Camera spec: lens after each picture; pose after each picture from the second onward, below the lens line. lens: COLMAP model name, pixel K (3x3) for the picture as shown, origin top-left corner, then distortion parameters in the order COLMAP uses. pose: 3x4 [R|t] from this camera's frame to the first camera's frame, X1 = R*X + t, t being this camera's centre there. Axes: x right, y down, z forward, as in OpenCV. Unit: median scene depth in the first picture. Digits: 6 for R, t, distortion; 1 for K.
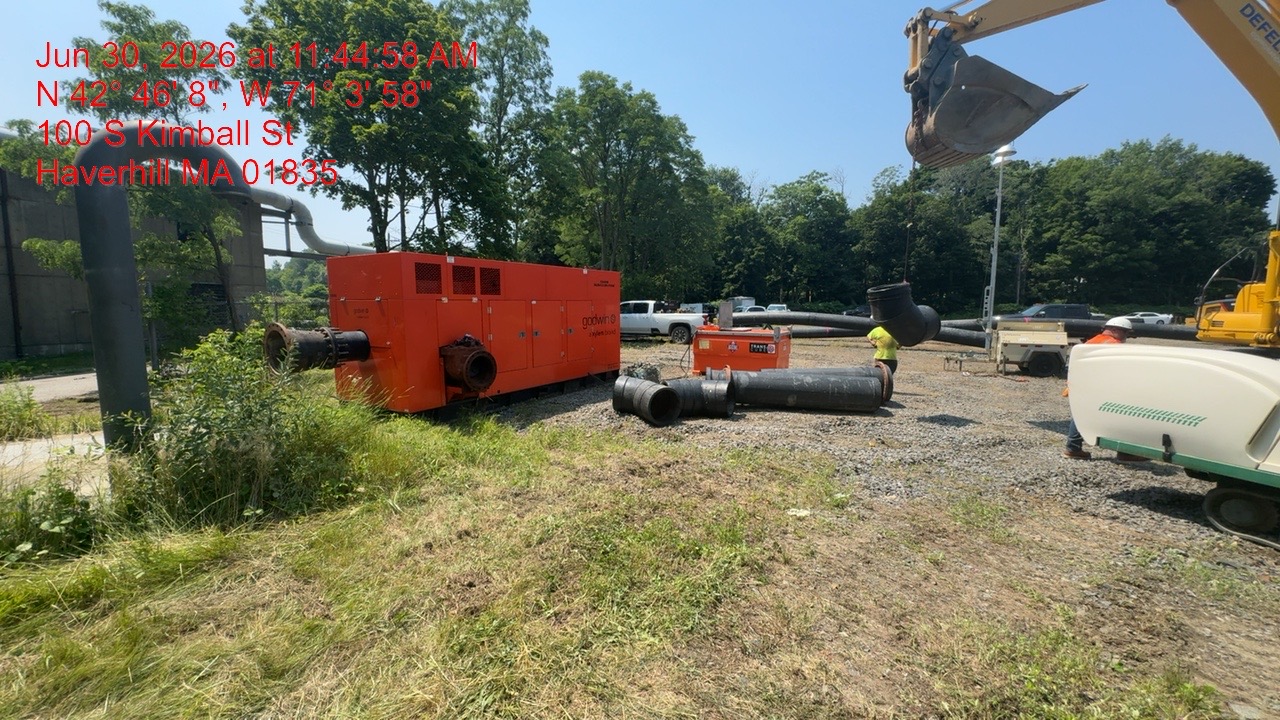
lens RADIAL K [[490.2, 0, 642.5], [0, 490.2, 357.1], [0, 0, 1]] dist [-0.000750, 0.000202]
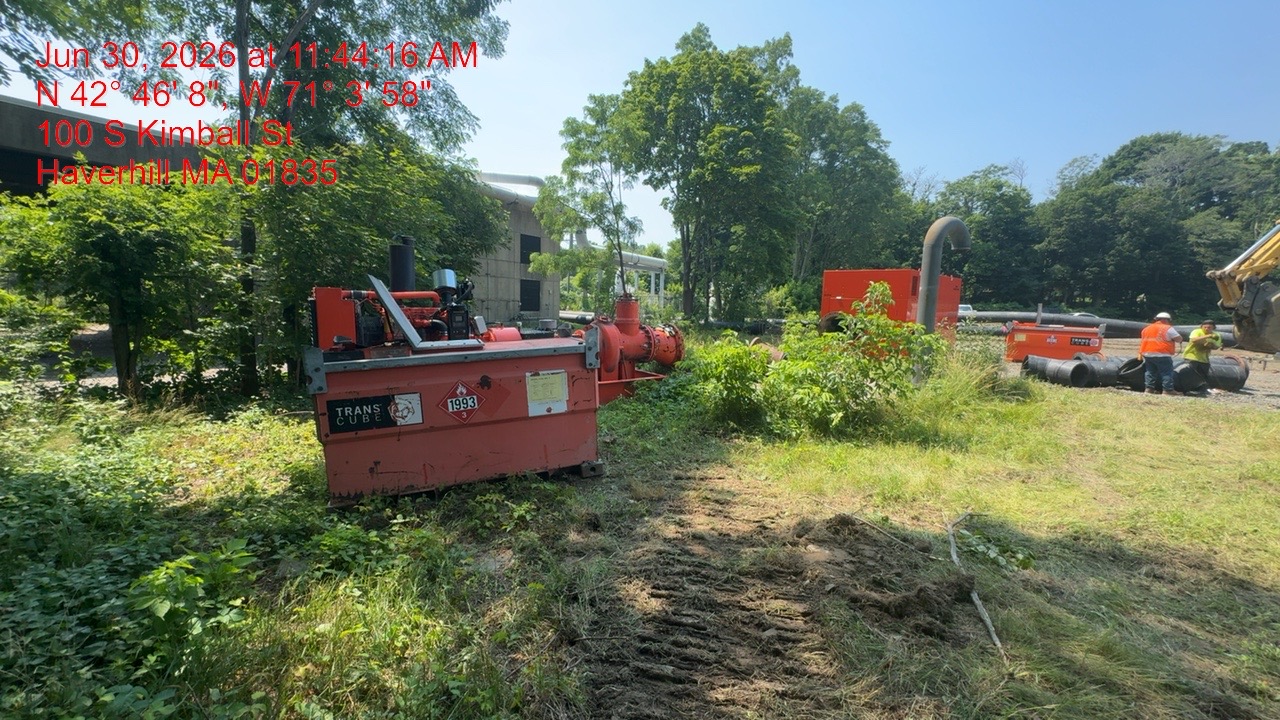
lens RADIAL K [[490.2, 0, 636.8], [0, 490.2, 360.5], [0, 0, 1]] dist [-0.000750, 0.000202]
pose [[0.976964, 0.046618, -0.208252, -0.117078], [-0.043024, 0.998837, 0.021756, 0.009882], [0.209024, -0.012295, 0.977833, -0.087496]]
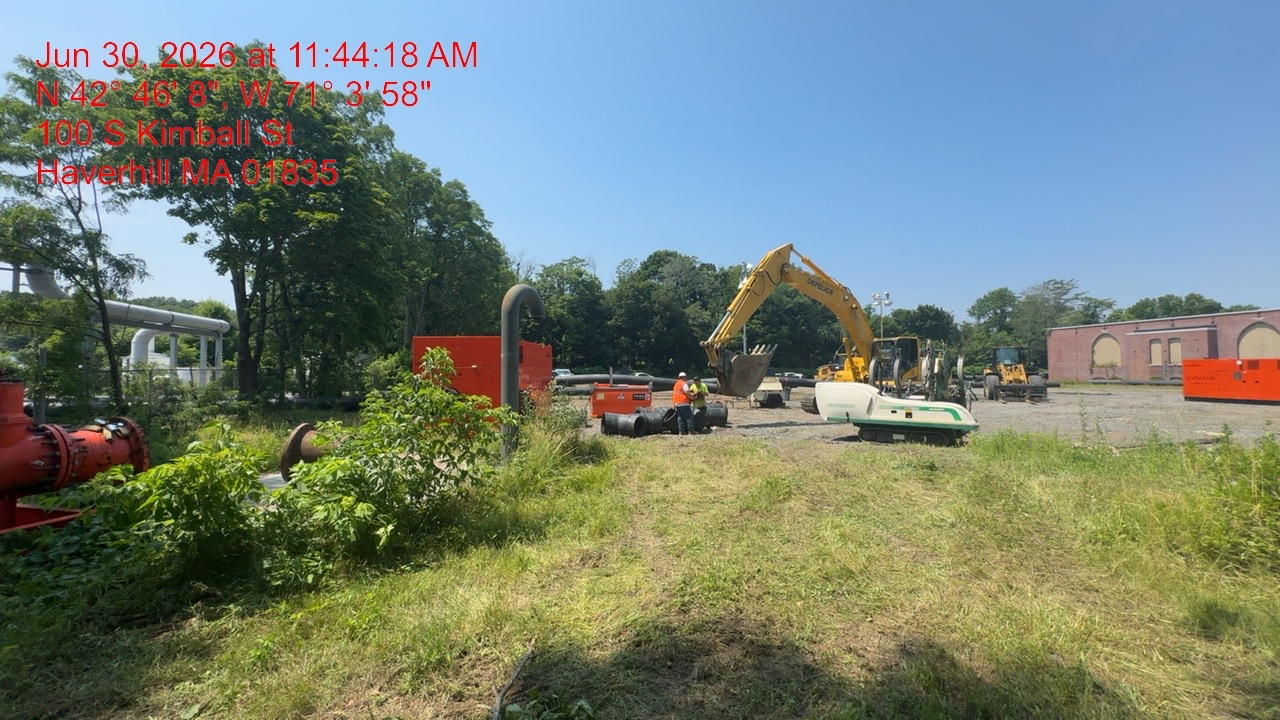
lens RADIAL K [[490.2, 0, 641.6], [0, 490.2, 358.2], [0, 0, 1]] dist [-0.000750, 0.000202]
pose [[0.867190, 0.004871, 0.497954, -0.101776], [0.059622, 0.991744, -0.113532, 0.006988], [-0.494396, 0.128143, 0.859740, -0.066460]]
